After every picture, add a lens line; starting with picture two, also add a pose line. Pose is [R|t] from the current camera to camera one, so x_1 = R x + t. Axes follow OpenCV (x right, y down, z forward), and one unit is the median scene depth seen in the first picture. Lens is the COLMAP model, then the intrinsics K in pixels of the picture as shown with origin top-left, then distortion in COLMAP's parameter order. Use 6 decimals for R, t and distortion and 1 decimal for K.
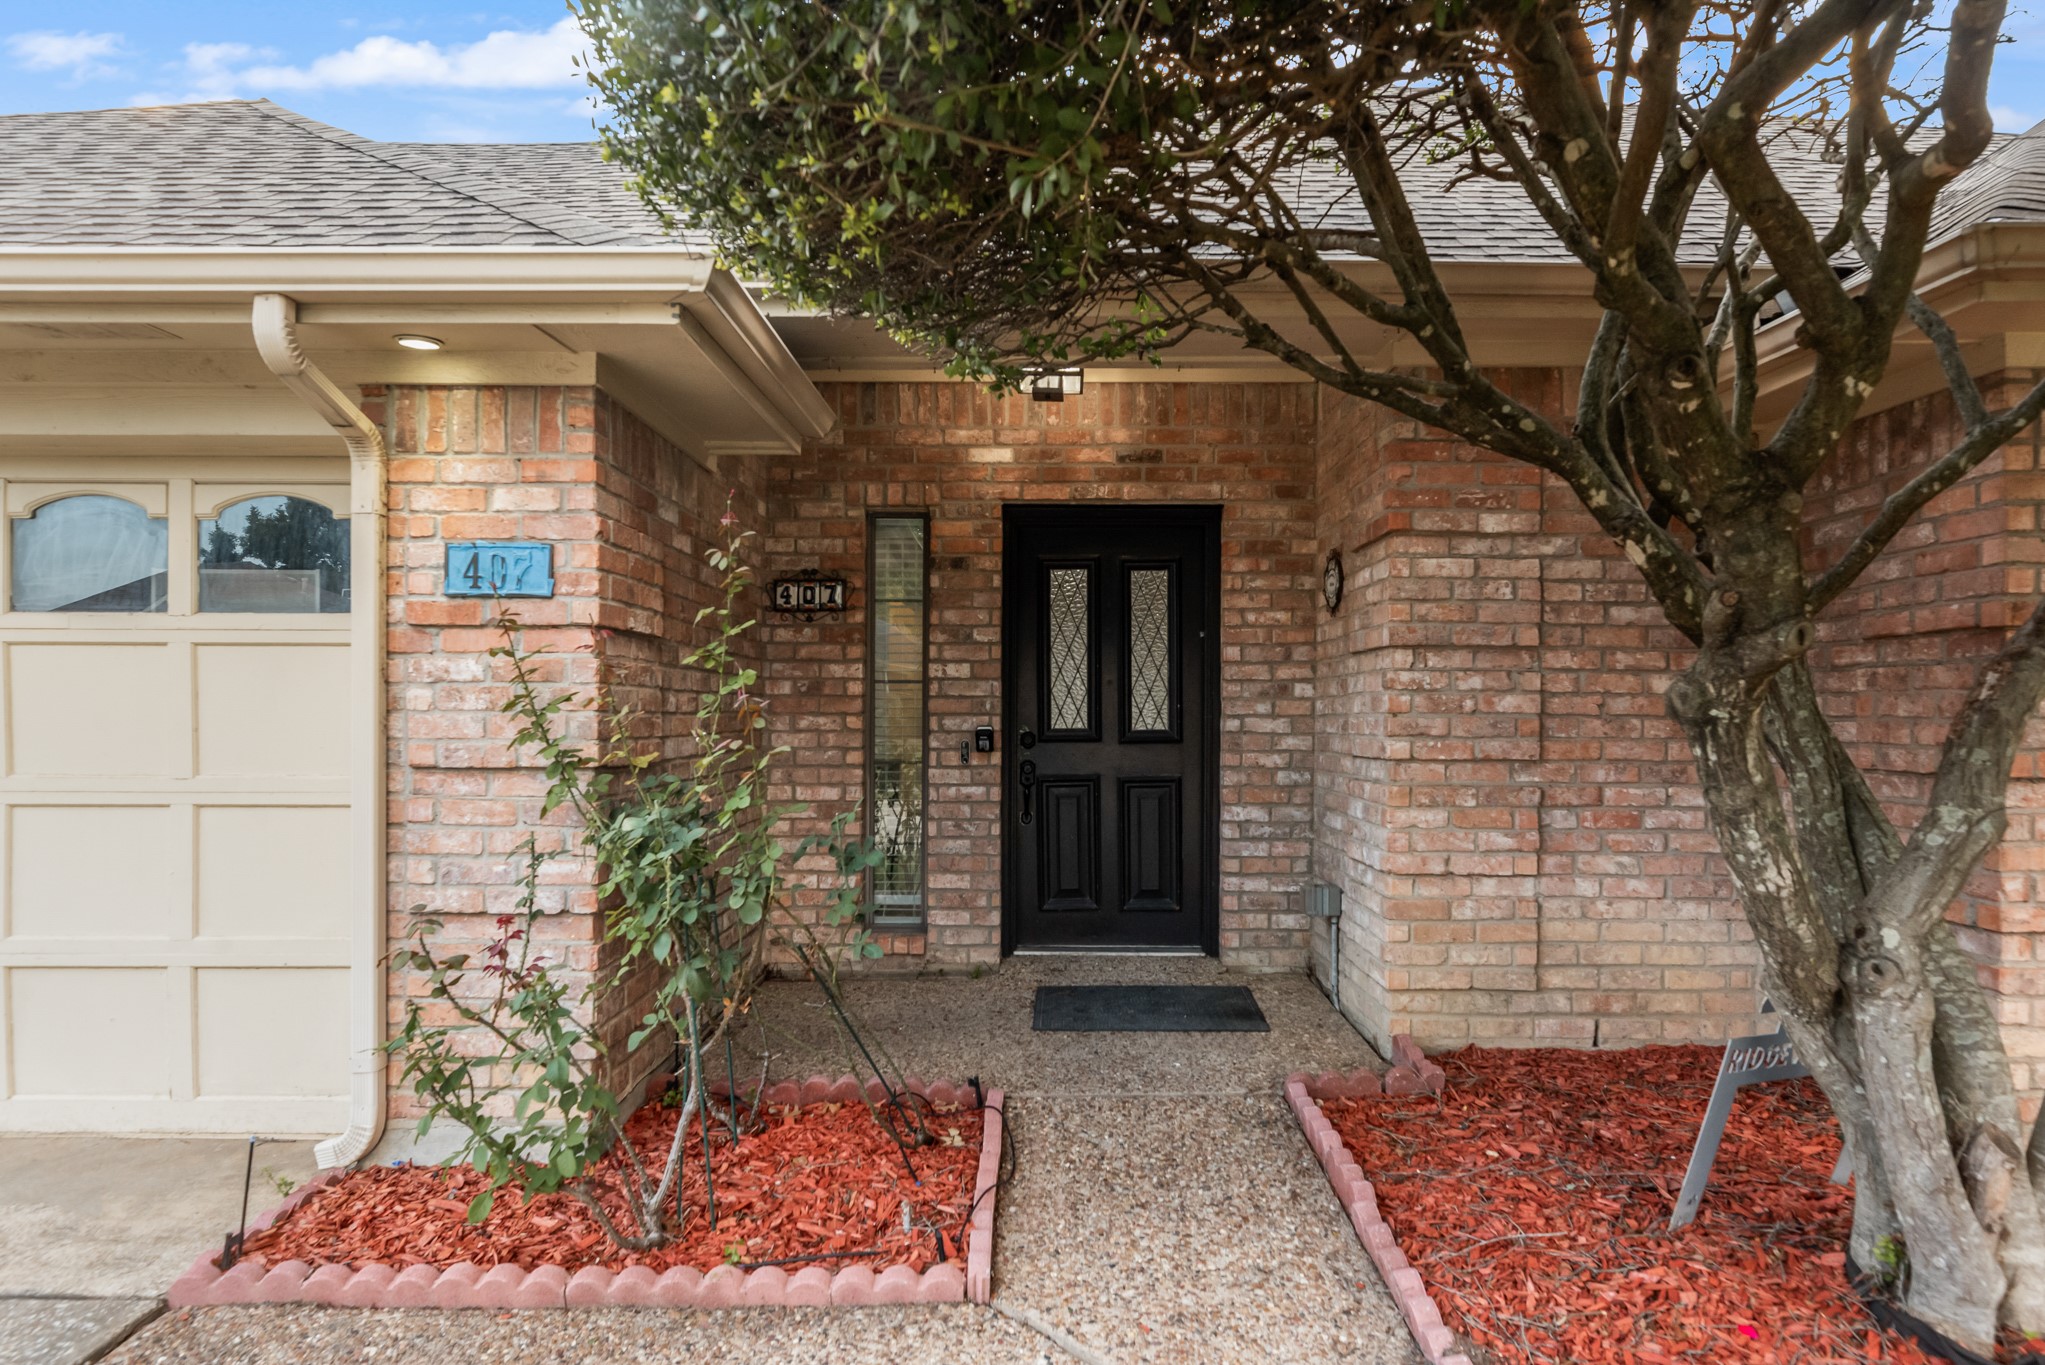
lens RADIAL K [[1129.7, 0, 1033.4], [0, 1129.7, 723.9], [0, 0, 1]] dist [-0.006586, 0.001864]
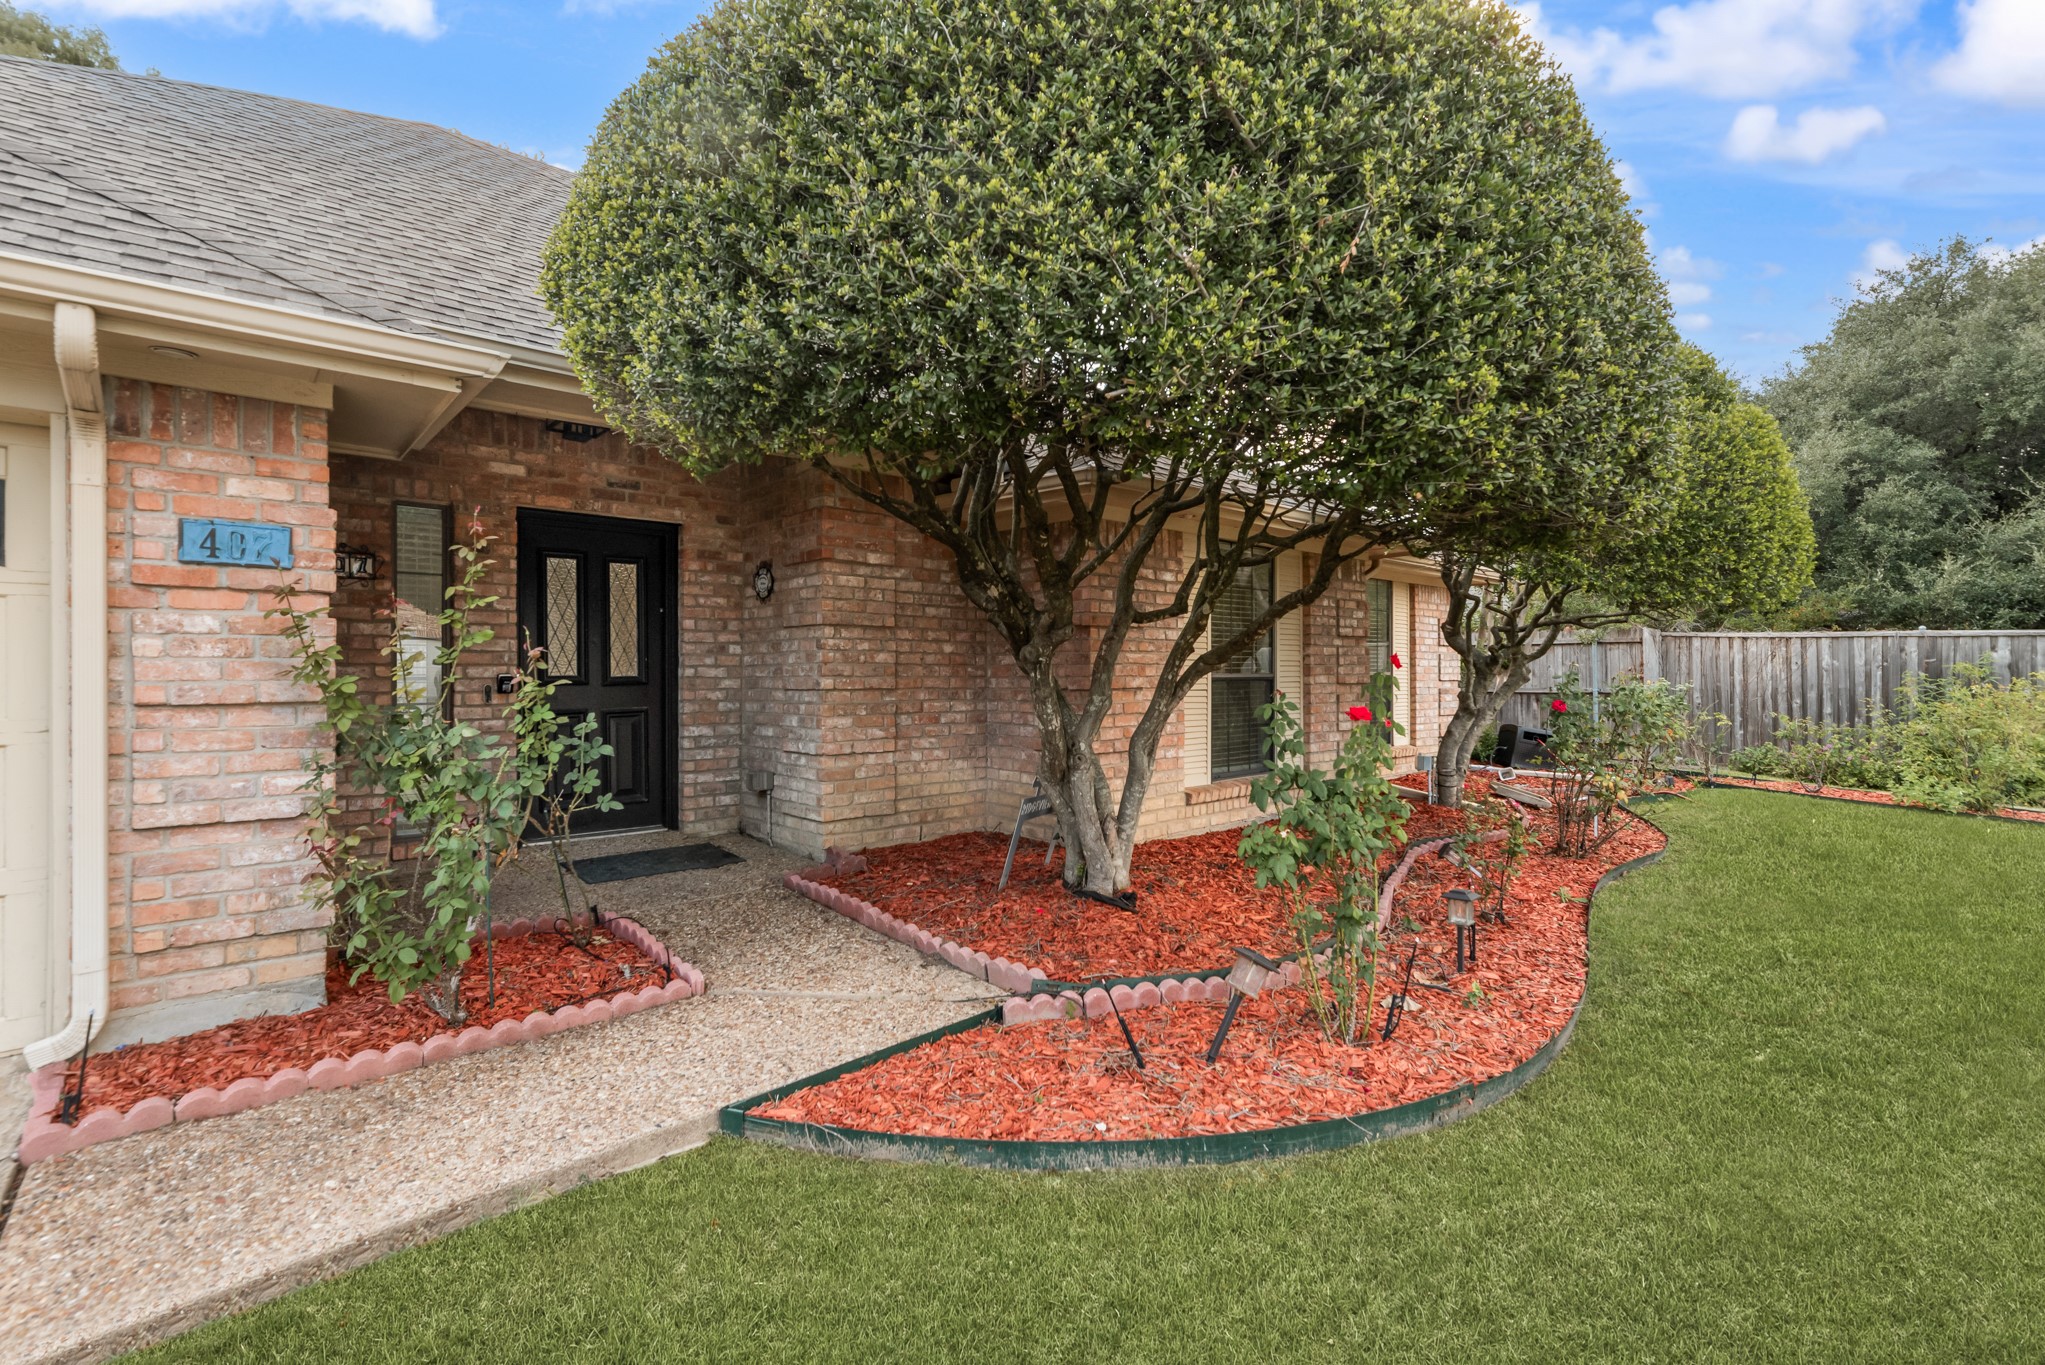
lens RADIAL K [[914.0, 0, 1022.0], [0, 914.0, 673.4], [0, 0, 1]] dist [-0.004331, 0.000399]
pose [[0.745419, -0.005653, 0.666572, -0.396121], [0.010140, 0.999944, -0.002859, 0.013866], [-0.666519, 0.008891, 0.745435, -0.255802]]
